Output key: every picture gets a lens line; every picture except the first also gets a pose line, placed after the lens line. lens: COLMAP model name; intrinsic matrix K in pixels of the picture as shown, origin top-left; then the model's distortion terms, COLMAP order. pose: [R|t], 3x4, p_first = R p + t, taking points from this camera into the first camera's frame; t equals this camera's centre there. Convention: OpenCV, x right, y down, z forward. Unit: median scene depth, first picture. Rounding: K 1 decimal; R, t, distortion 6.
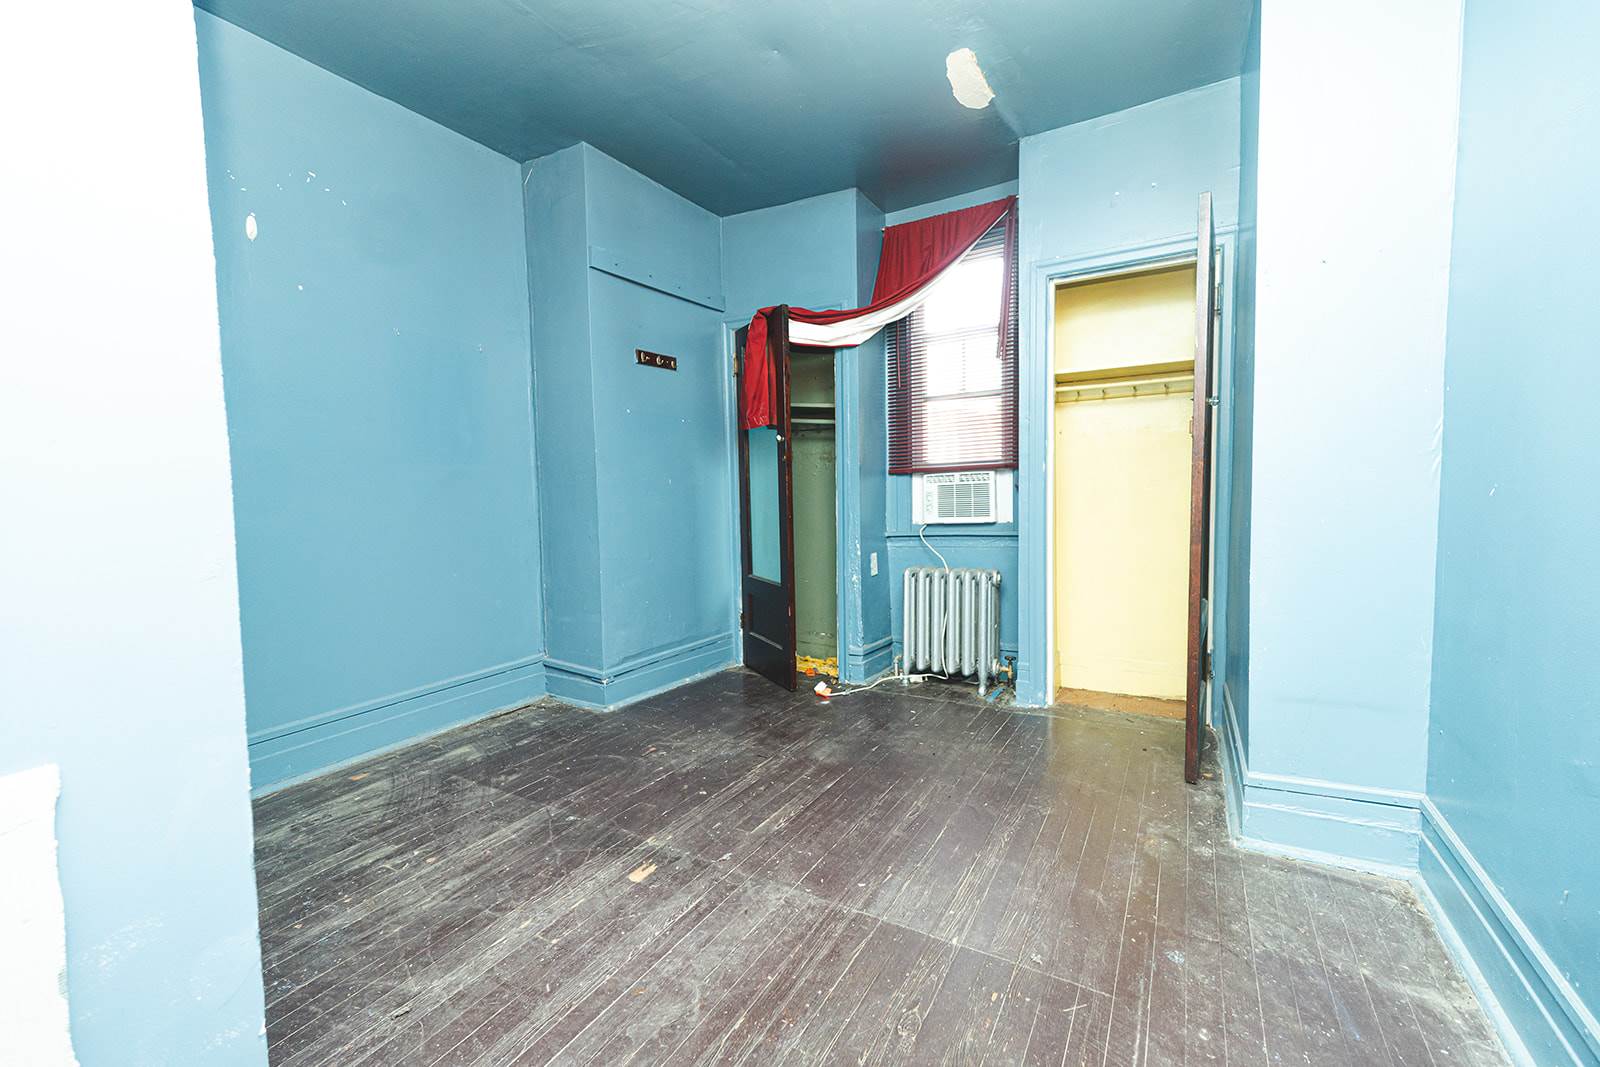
lens RADIAL K [[683.2, 0, 806.2], [0, 683.2, 529.7], [0, 0, 1]] dist [0.002129, 0.000557]
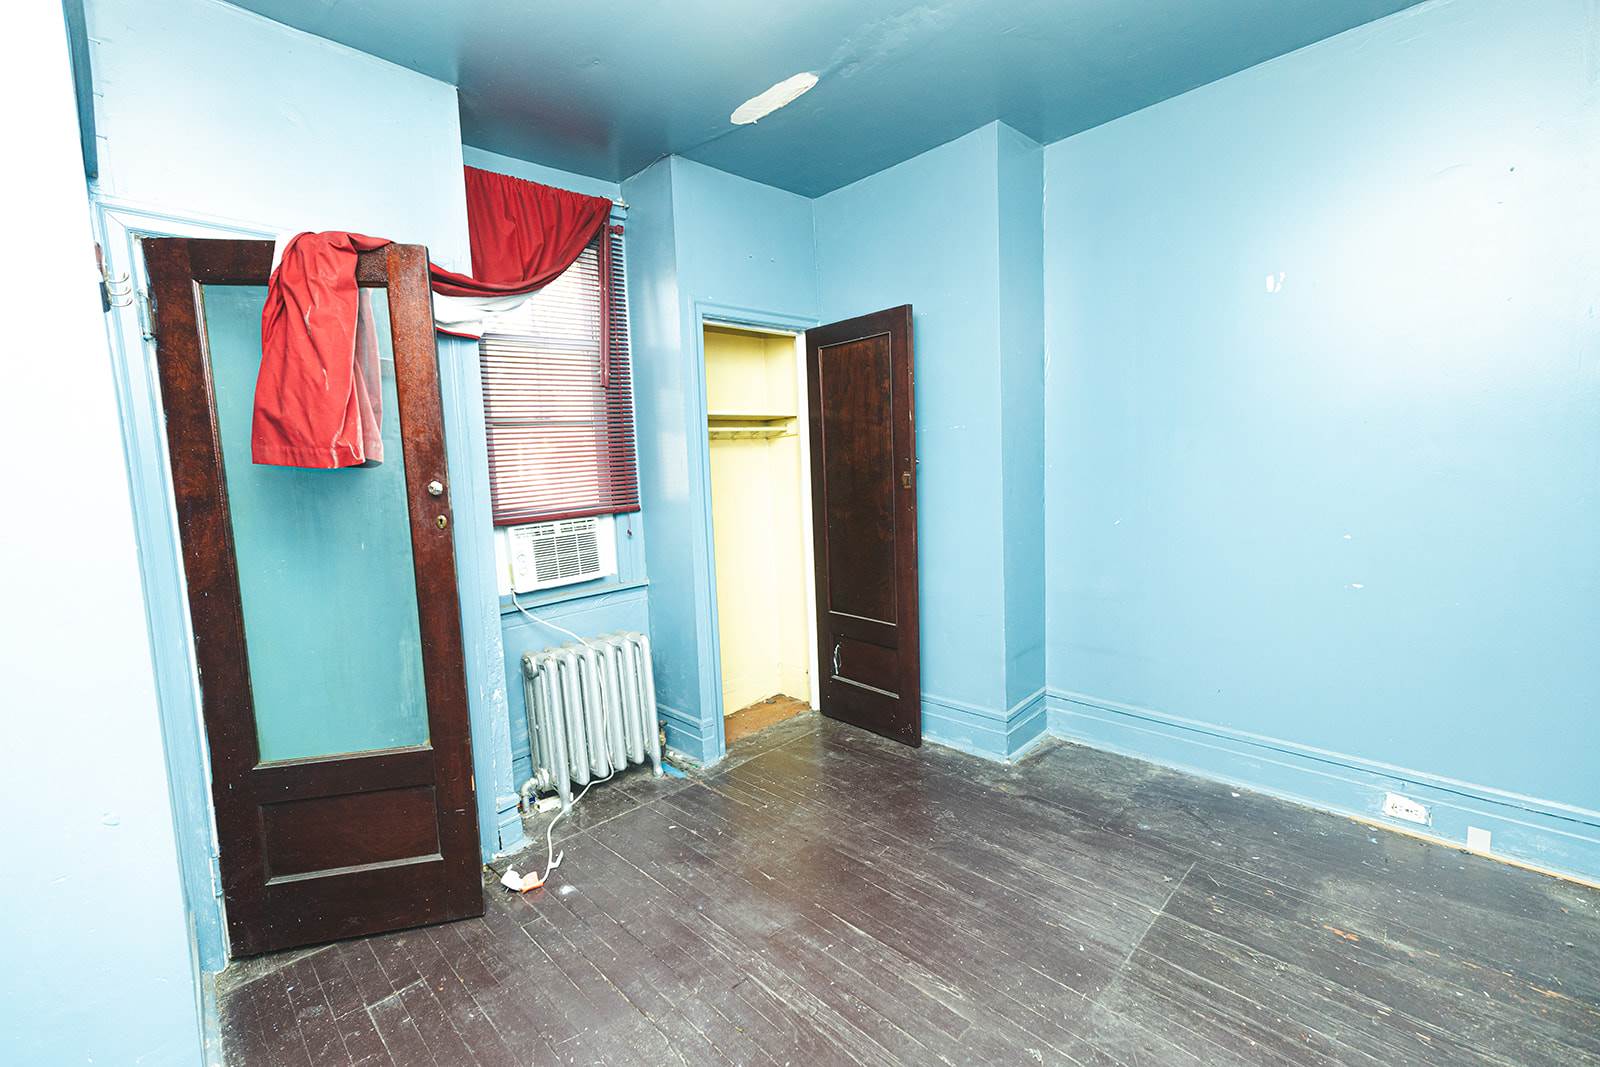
lens RADIAL K [[683.2, 0, 806.2], [0, 683.2, 529.7], [0, 0, 1]] dist [0.002129, 0.000557]
pose [[0.263076, -0.090537, 0.960518, -0.541697], [0.101790, 0.992635, 0.065685, -0.115087], [-0.959390, 0.080491, 0.270354, 0.617023]]
